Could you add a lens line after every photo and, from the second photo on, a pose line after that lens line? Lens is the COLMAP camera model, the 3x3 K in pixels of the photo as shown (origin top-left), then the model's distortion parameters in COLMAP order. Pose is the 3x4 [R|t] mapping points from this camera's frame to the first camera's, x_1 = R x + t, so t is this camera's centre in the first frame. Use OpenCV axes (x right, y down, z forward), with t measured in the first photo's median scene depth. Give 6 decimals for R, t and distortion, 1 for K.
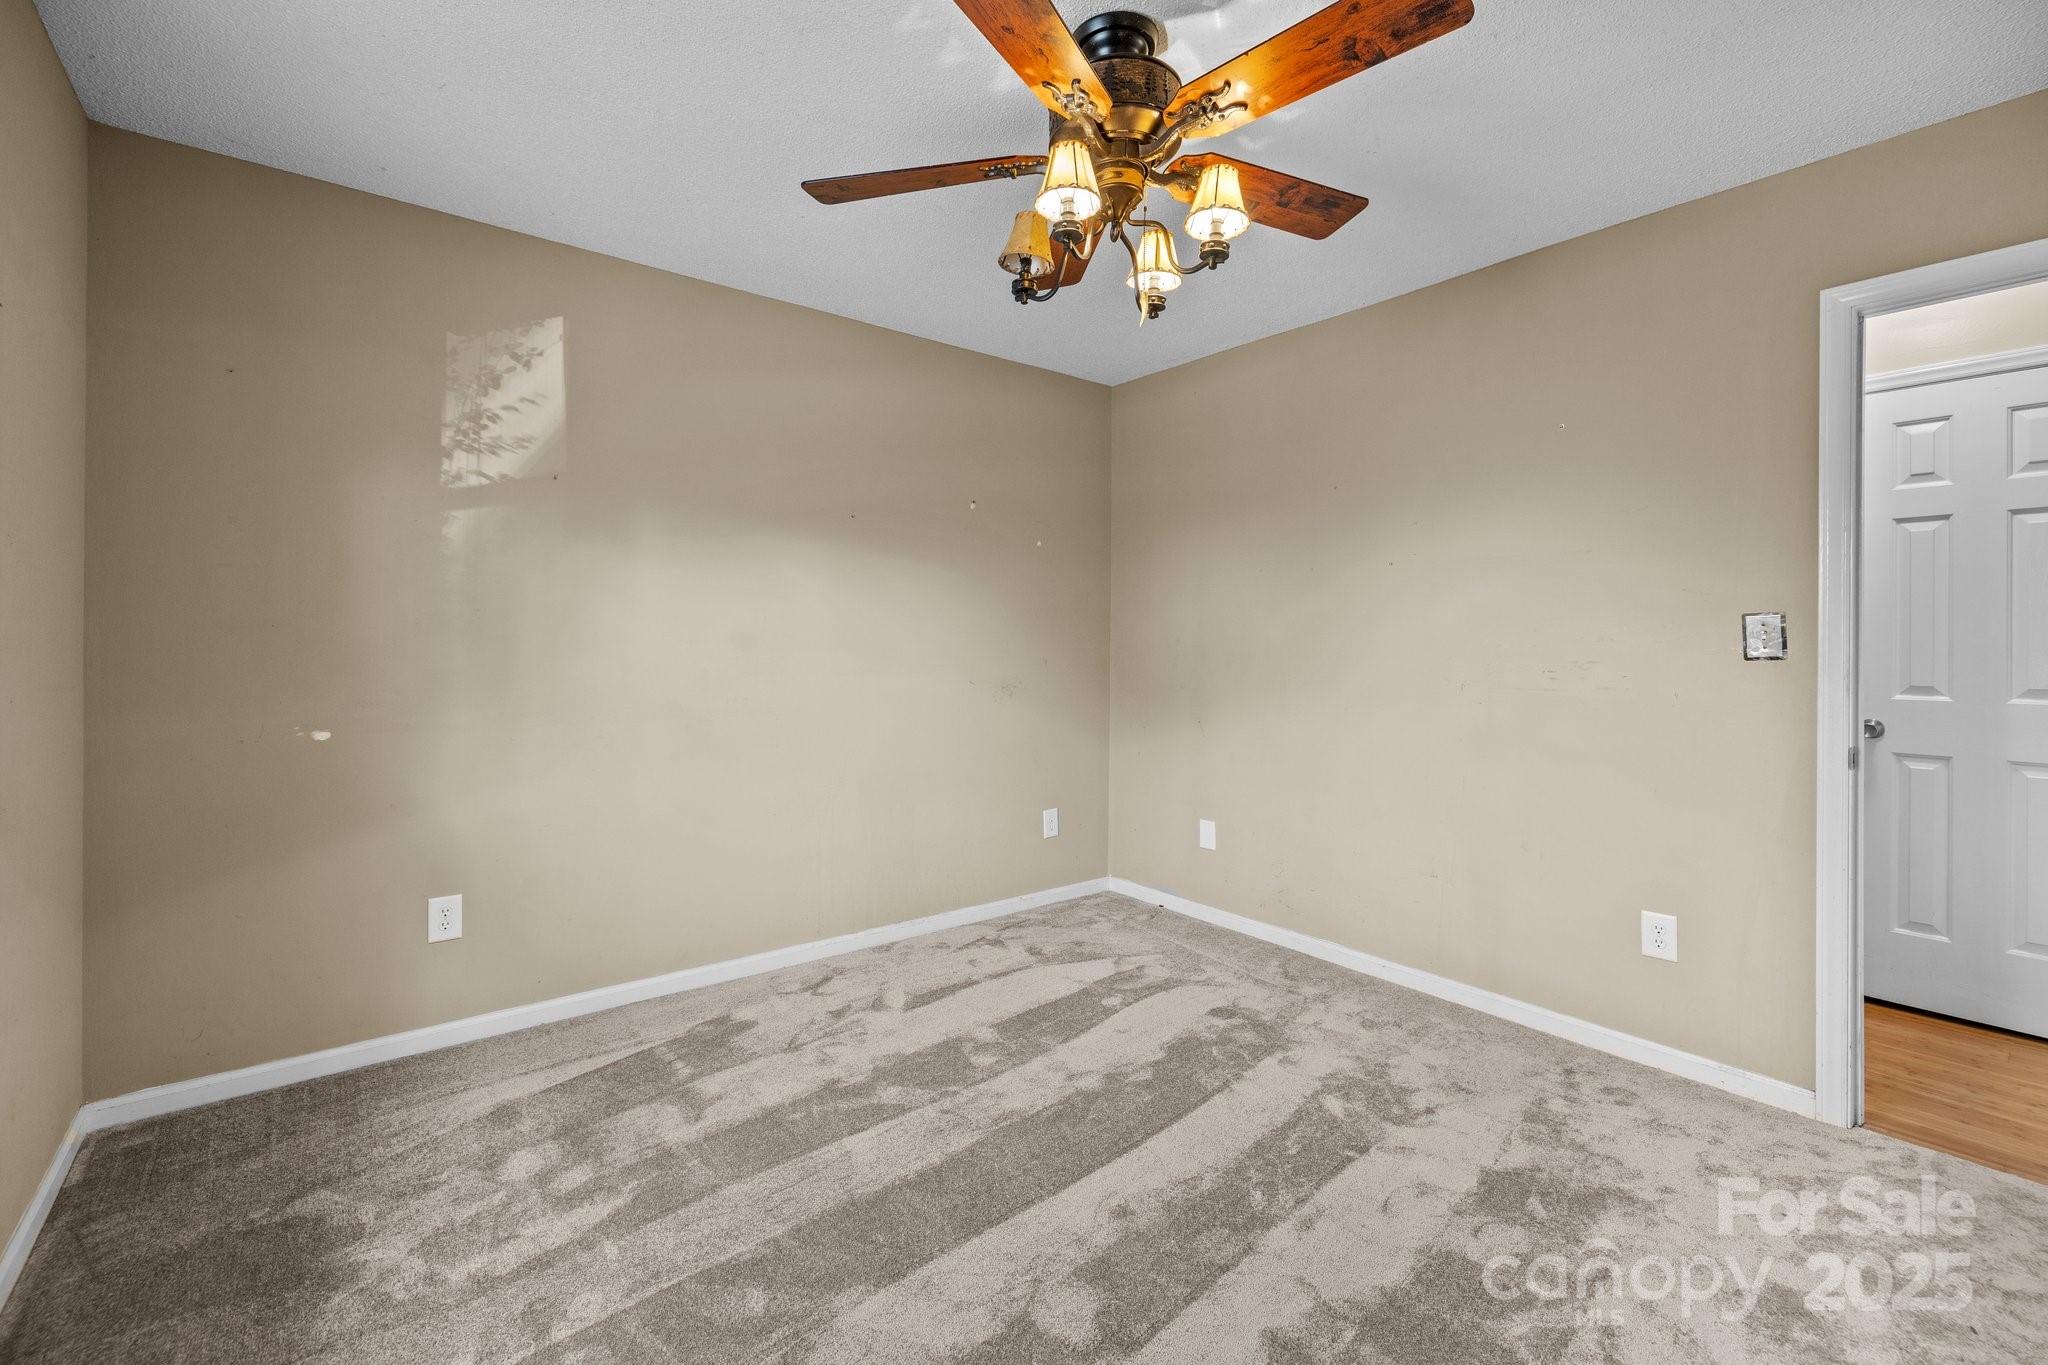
lens RADIAL K [[884.6, 0, 1029.1], [0, 884.6, 655.6], [0, 0, 1]] dist [-0.000594, -0.000209]
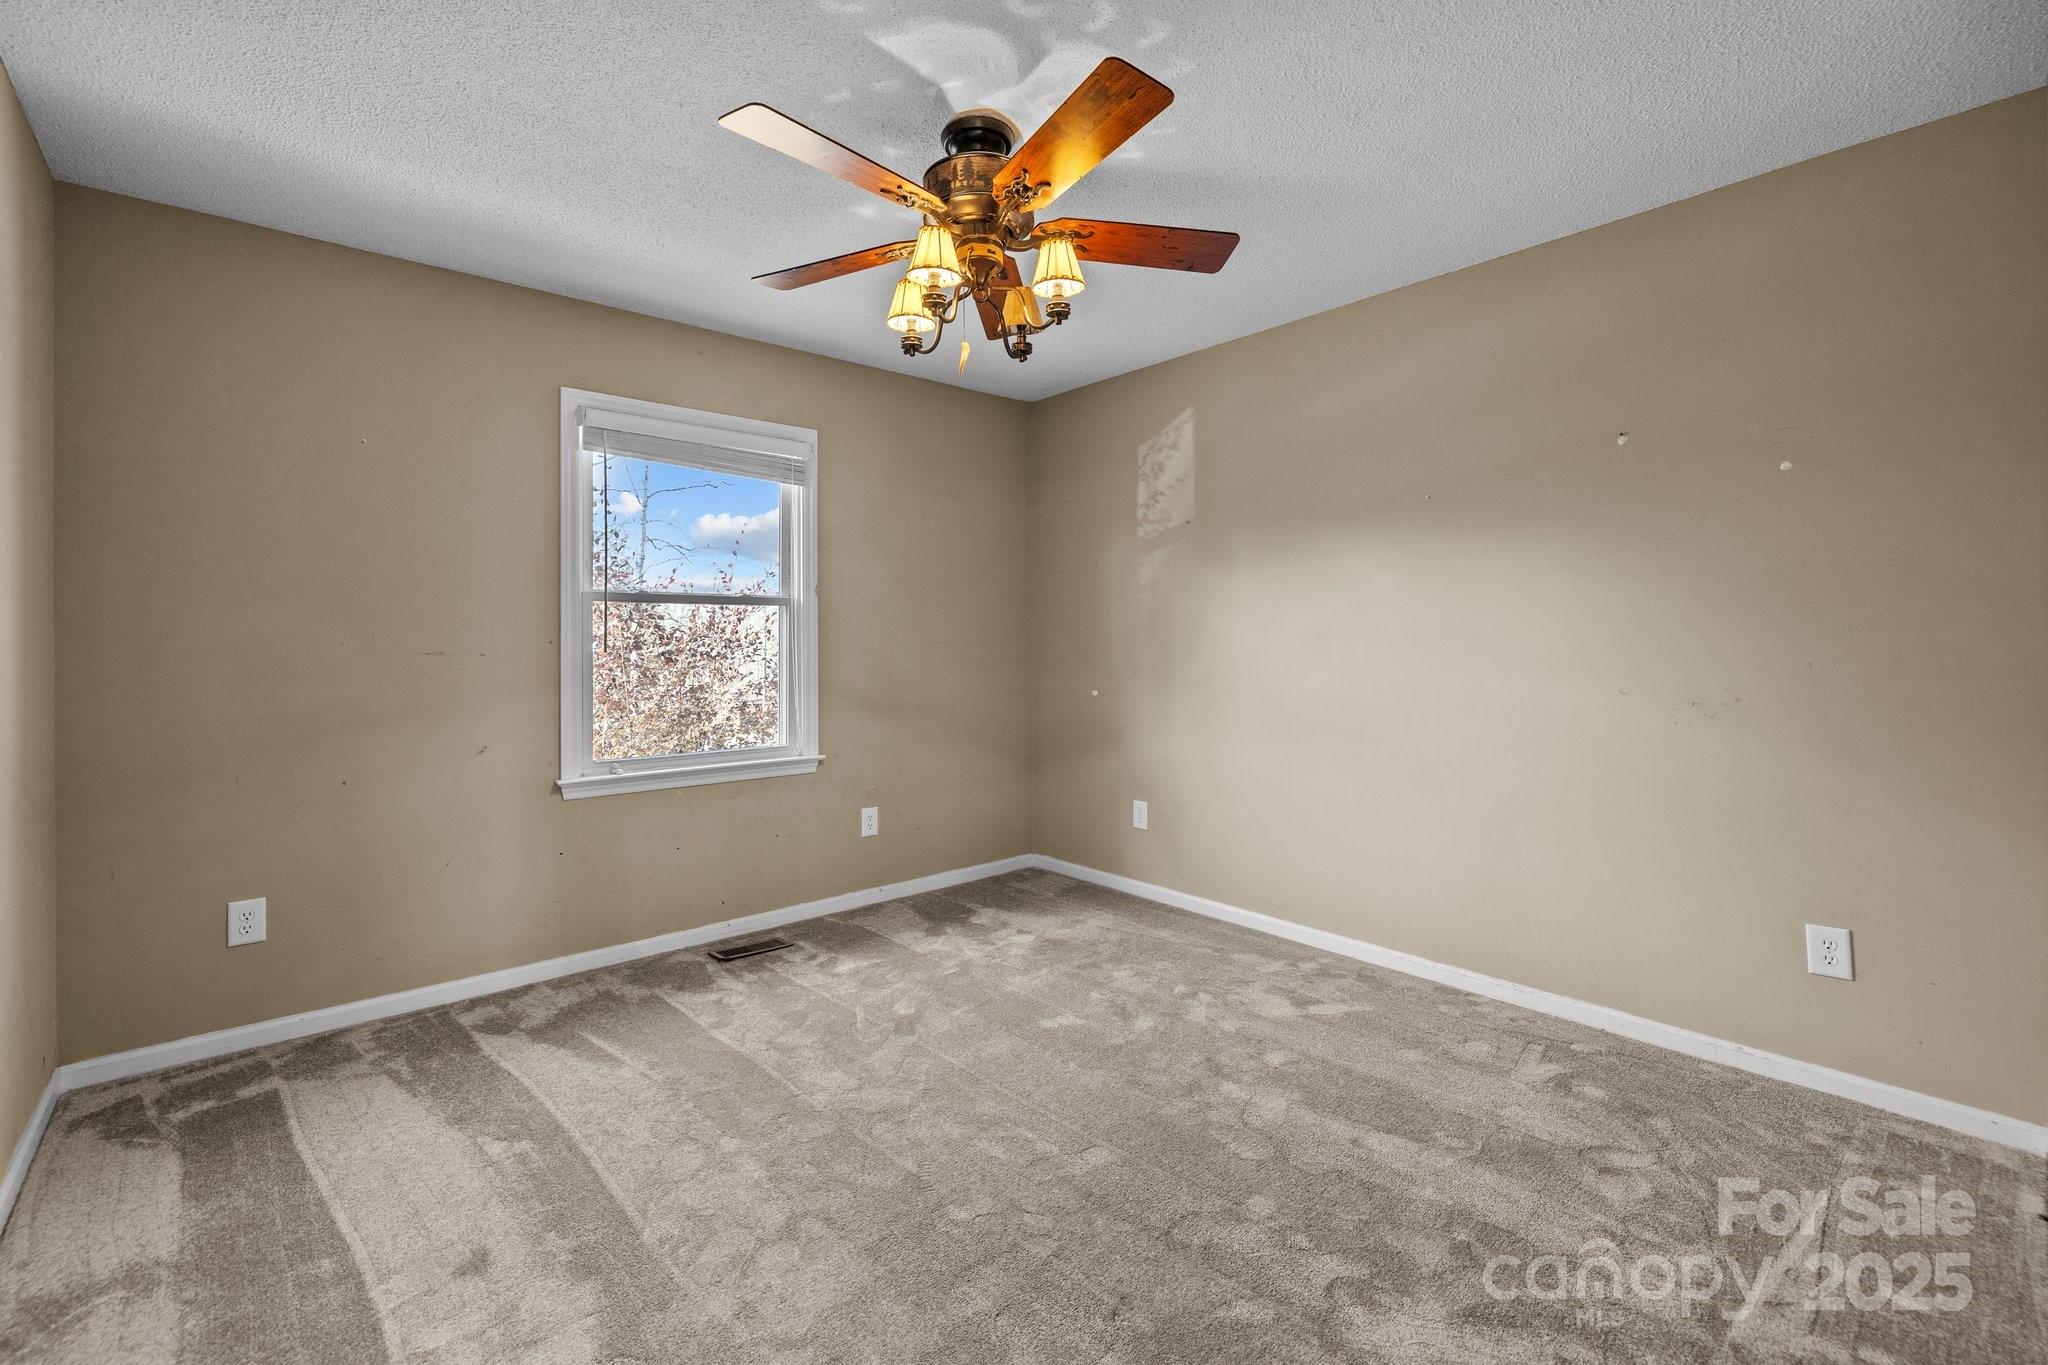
lens RADIAL K [[884.6, 0, 1029.1], [0, 884.6, 655.6], [0, 0, 1]] dist [-0.000594, -0.000209]
pose [[0.029592, 0.006890, -0.999538, 0.882132], [-0.012373, 0.999902, 0.006527, 0.003909], [0.999485, 0.012174, 0.029674, 0.721002]]
